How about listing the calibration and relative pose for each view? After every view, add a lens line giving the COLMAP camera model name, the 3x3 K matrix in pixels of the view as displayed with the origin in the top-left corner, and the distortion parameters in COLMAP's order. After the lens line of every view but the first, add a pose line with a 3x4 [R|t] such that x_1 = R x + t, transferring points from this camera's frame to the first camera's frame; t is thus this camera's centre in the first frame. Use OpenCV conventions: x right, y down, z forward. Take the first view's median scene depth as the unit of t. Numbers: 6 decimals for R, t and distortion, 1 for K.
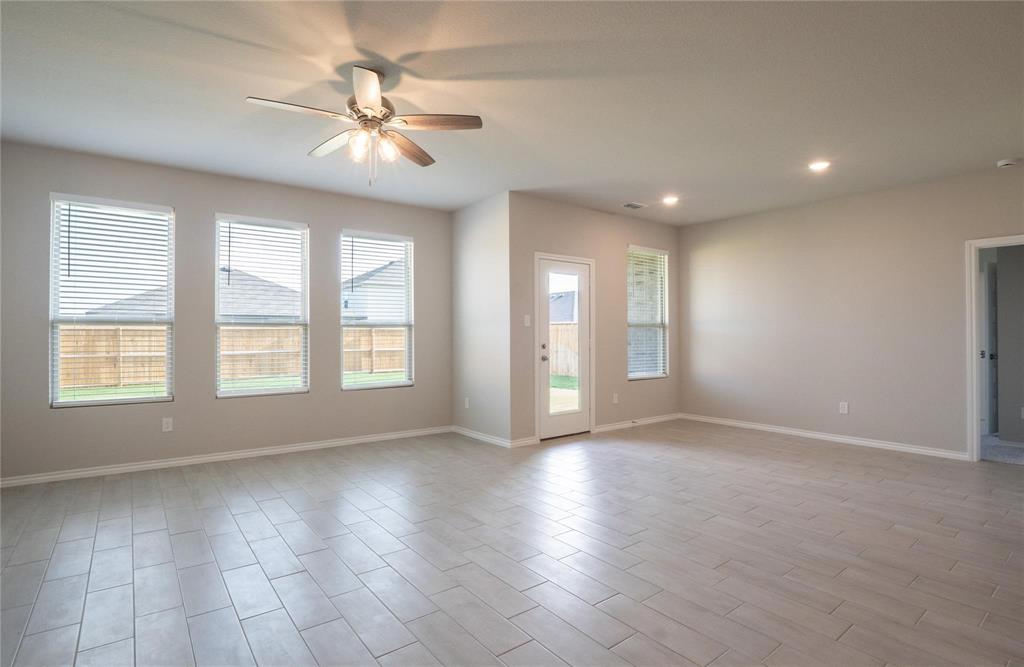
lens RADIAL K [[518.3, 0, 515.7], [0, 518.3, 330.7], [0, 0, 1]] dist [-0.016876, -0.000221]
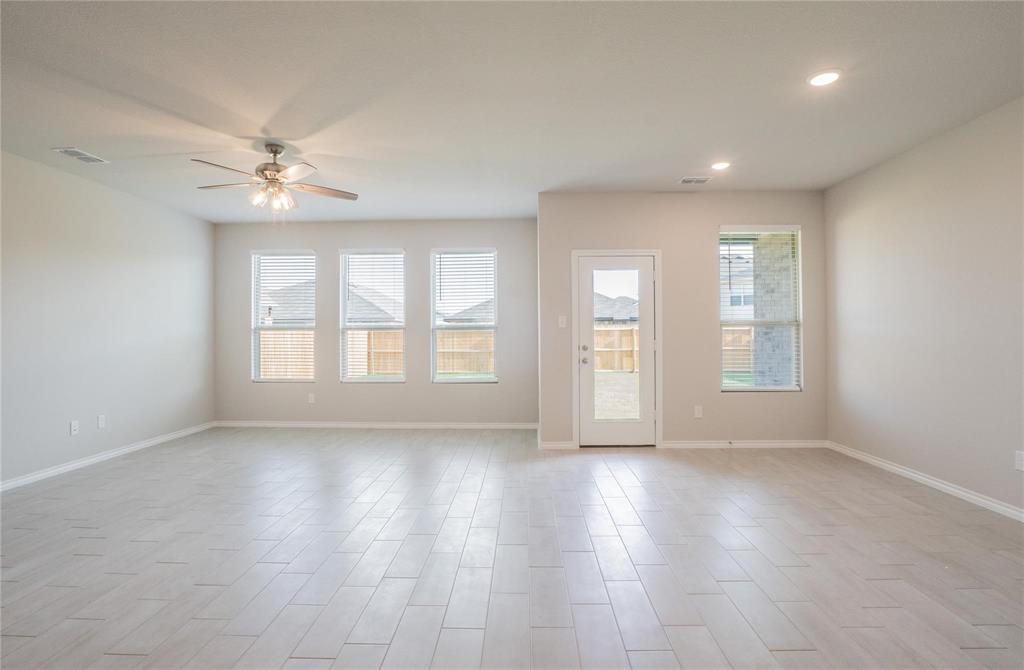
lens RADIAL K [[518.3, 0, 506.1], [0, 518.3, 333.9], [0, 0, 1]] dist [-0.016876, -0.000221]
pose [[0.765698, -0.005396, -0.643177, 0.534294], [0.009450, 0.999951, 0.002861, -0.000127], [0.643131, -0.008268, 0.765712, 0.172986]]
